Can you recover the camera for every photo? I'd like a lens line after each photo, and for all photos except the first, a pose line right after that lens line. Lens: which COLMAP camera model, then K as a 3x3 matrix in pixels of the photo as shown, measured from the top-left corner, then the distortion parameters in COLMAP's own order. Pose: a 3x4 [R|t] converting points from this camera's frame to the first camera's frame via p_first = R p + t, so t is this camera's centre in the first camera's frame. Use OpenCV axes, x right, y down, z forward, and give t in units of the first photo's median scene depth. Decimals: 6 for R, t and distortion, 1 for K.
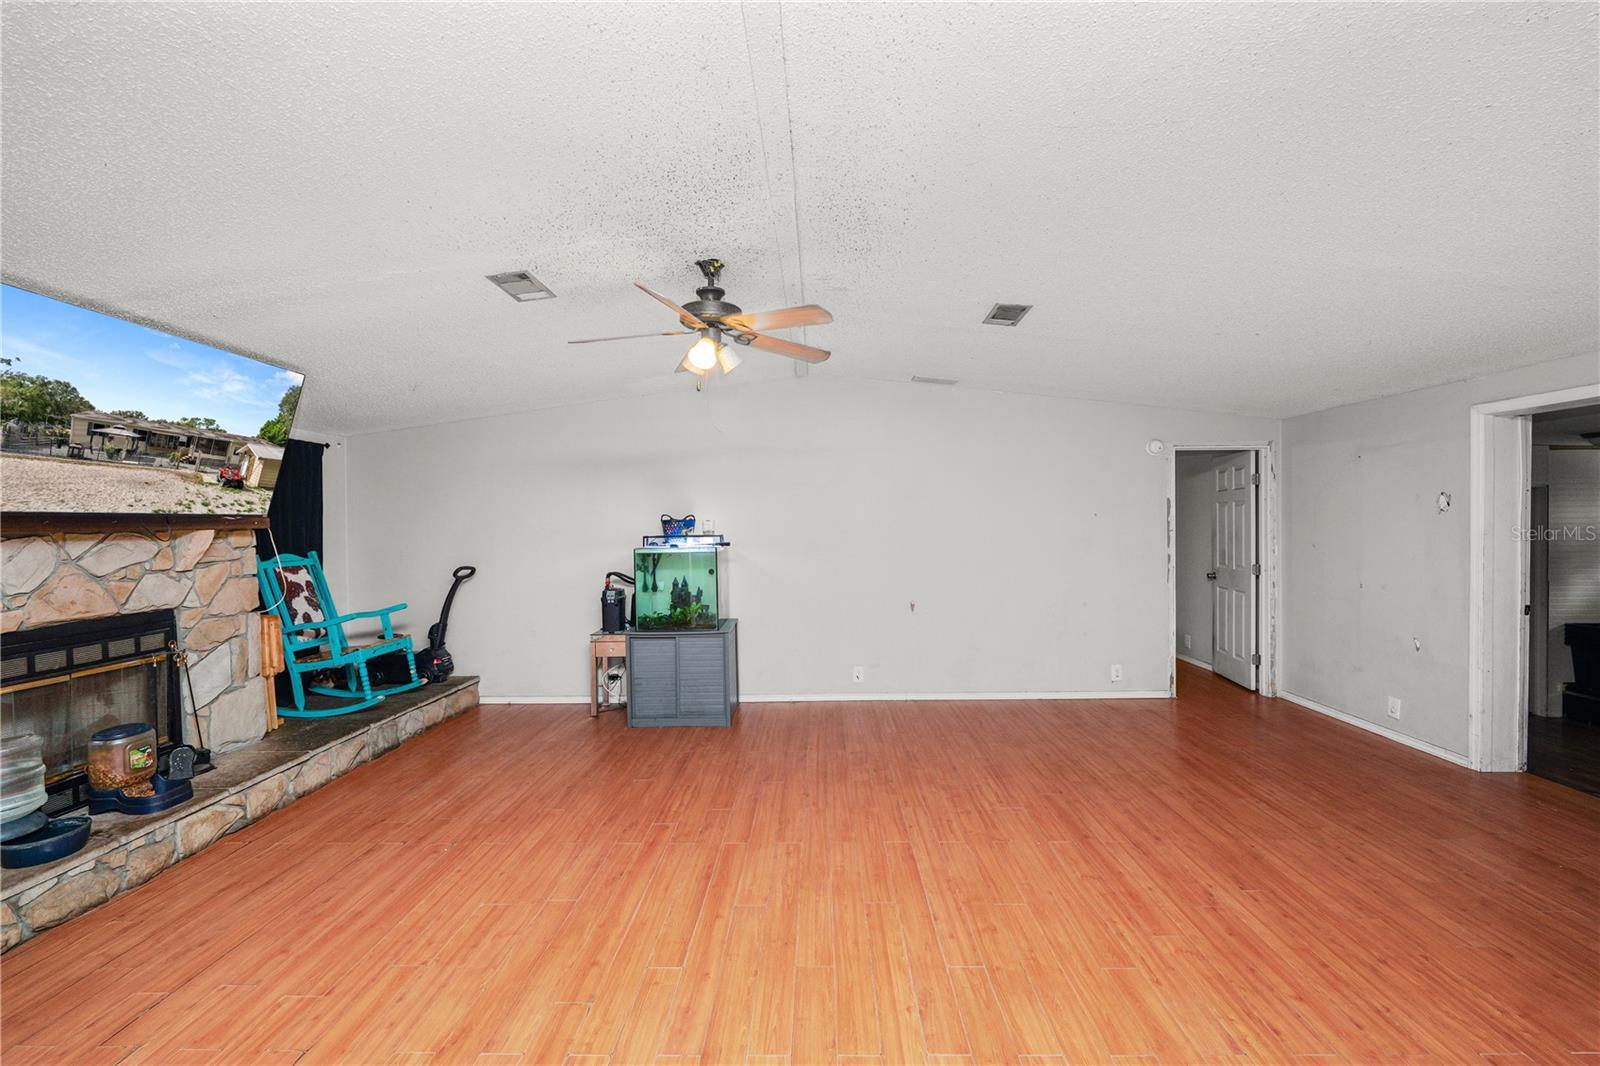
lens RADIAL K [[654.2, 0, 800.0], [0, 654.2, 533.0], [0, 0, 1]] dist [-0.010431, -0.000024]
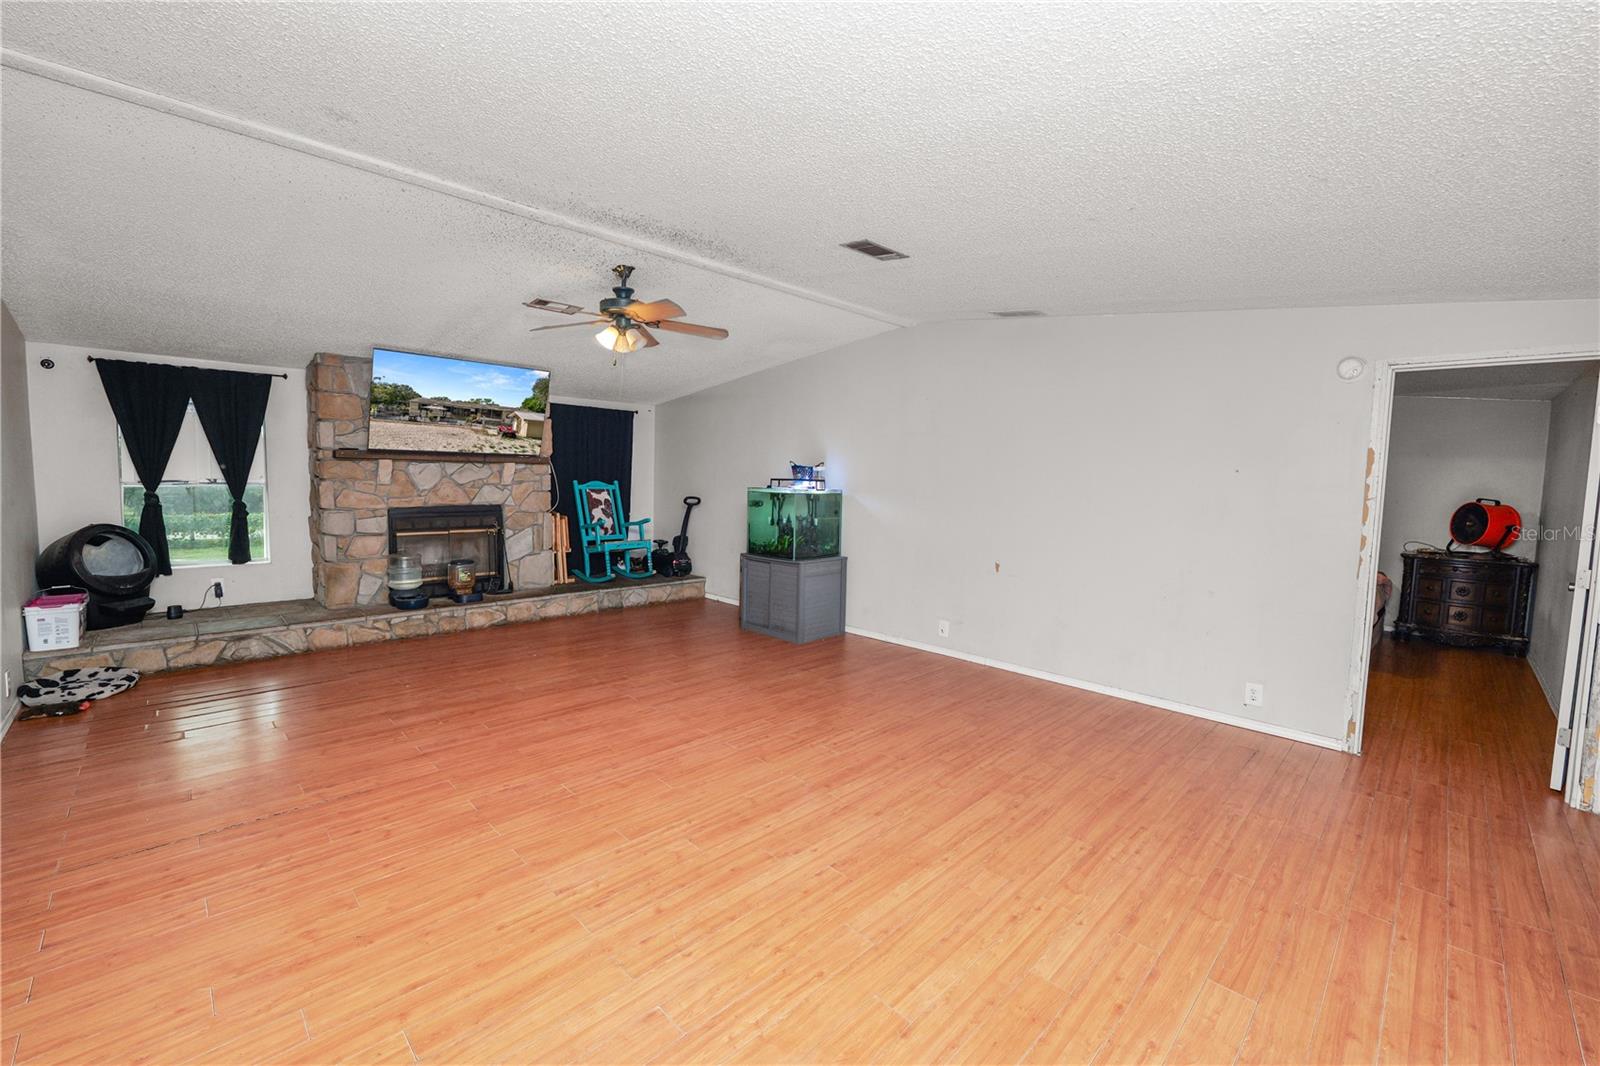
lens RADIAL K [[654.3, 0, 797.4], [0, 654.3, 529.5], [0, 0, 1]] dist [-0.011828, -0.000095]
pose [[0.721491, 0.087047, -0.686930, 0.899492], [-0.044687, 0.995852, 0.079258, 0.001438], [0.690980, -0.026487, 0.722389, 0.223517]]
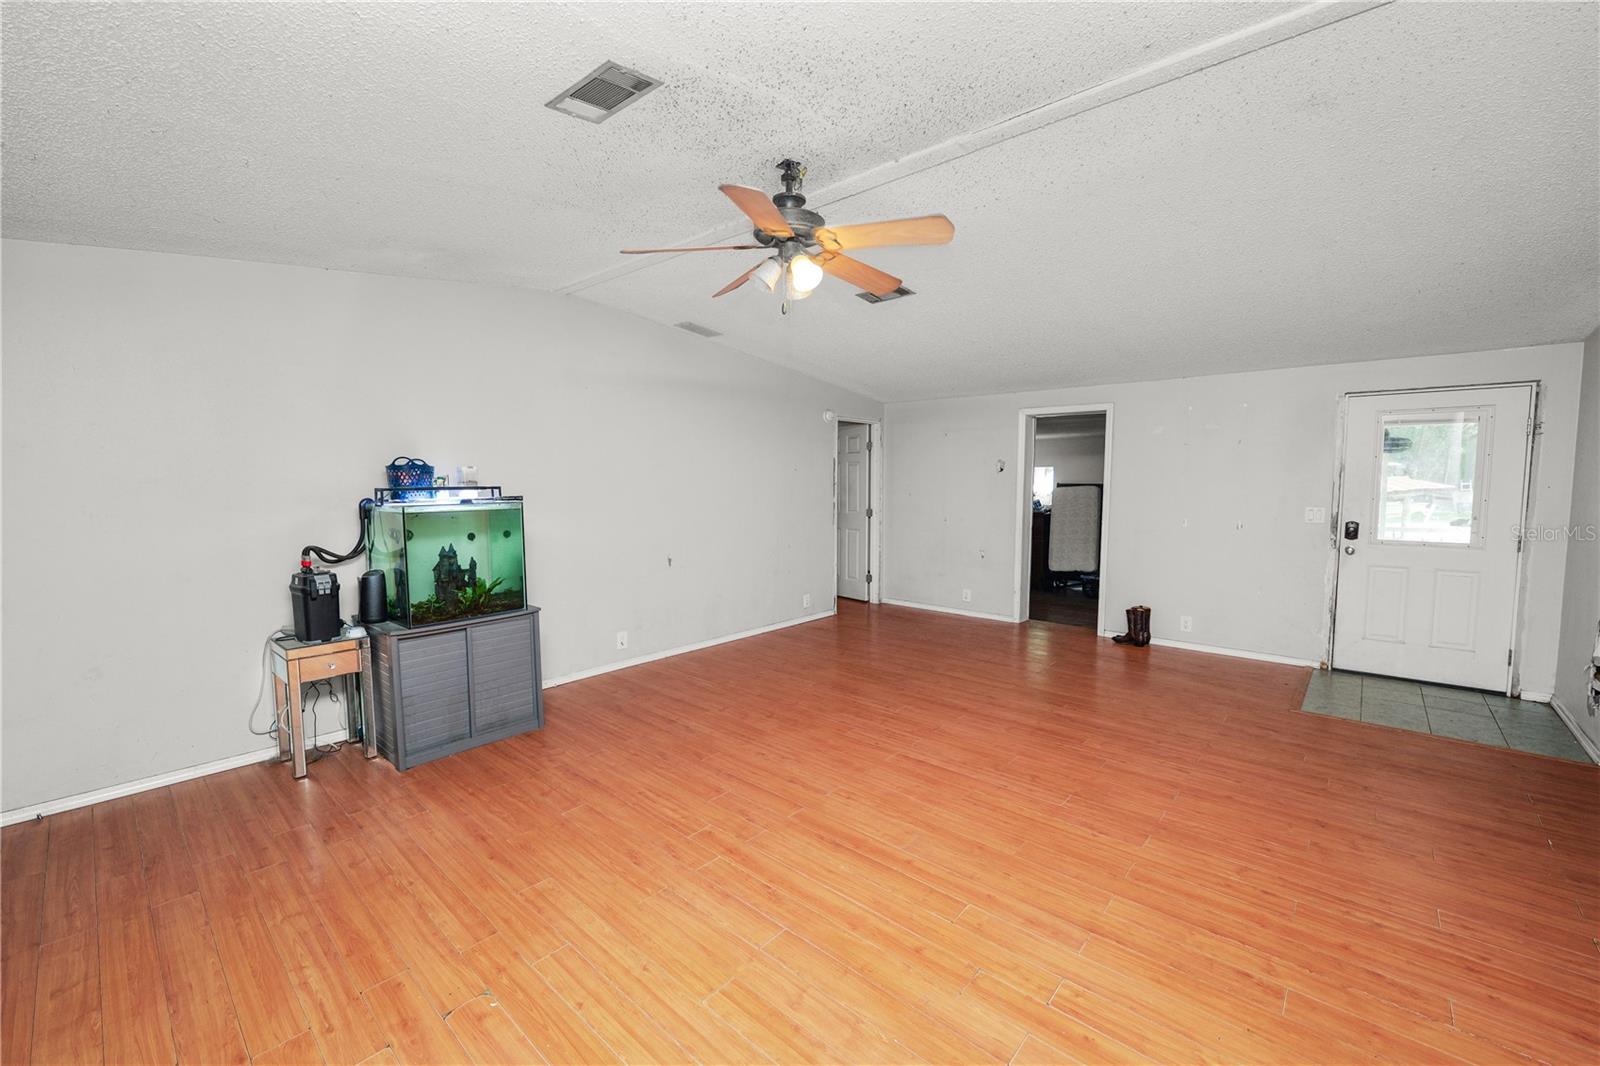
lens RADIAL K [[654.2, 0, 800.0], [0, 654.2, 533.0], [0, 0, 1]] dist [-0.010431, -0.000024]
pose [[0.641591, -0.052625, 0.765240, -0.673125], [0.004650, 0.997892, 0.064726, 0.013516], [-0.767033, -0.037969, 0.640483, 0.351470]]
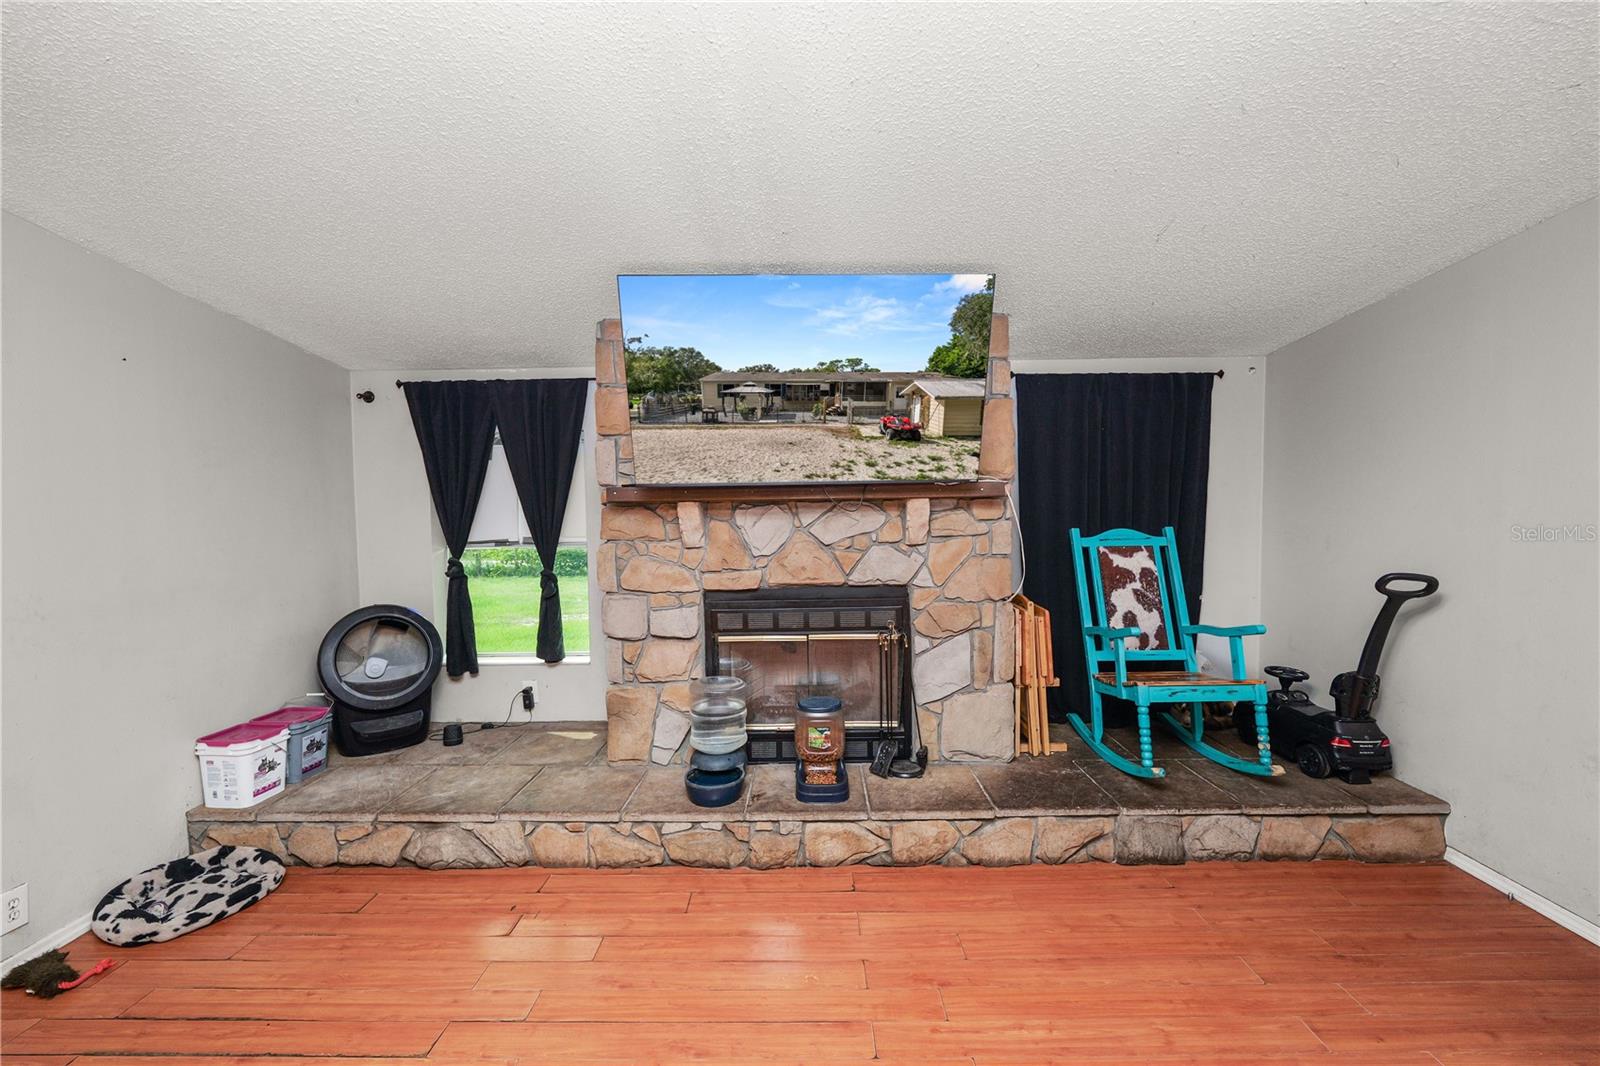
lens RADIAL K [[639.5, 0, 799.7], [0, 639.5, 552.3], [0, 0, 1]] dist [-0.008847, 0.000218]
pose [[0.026356, 0.081097, -0.996358, -0.091710], [-0.002676, 0.996706, 0.081055, 0.001066], [0.999649, 0.000530, 0.026486, 0.795233]]
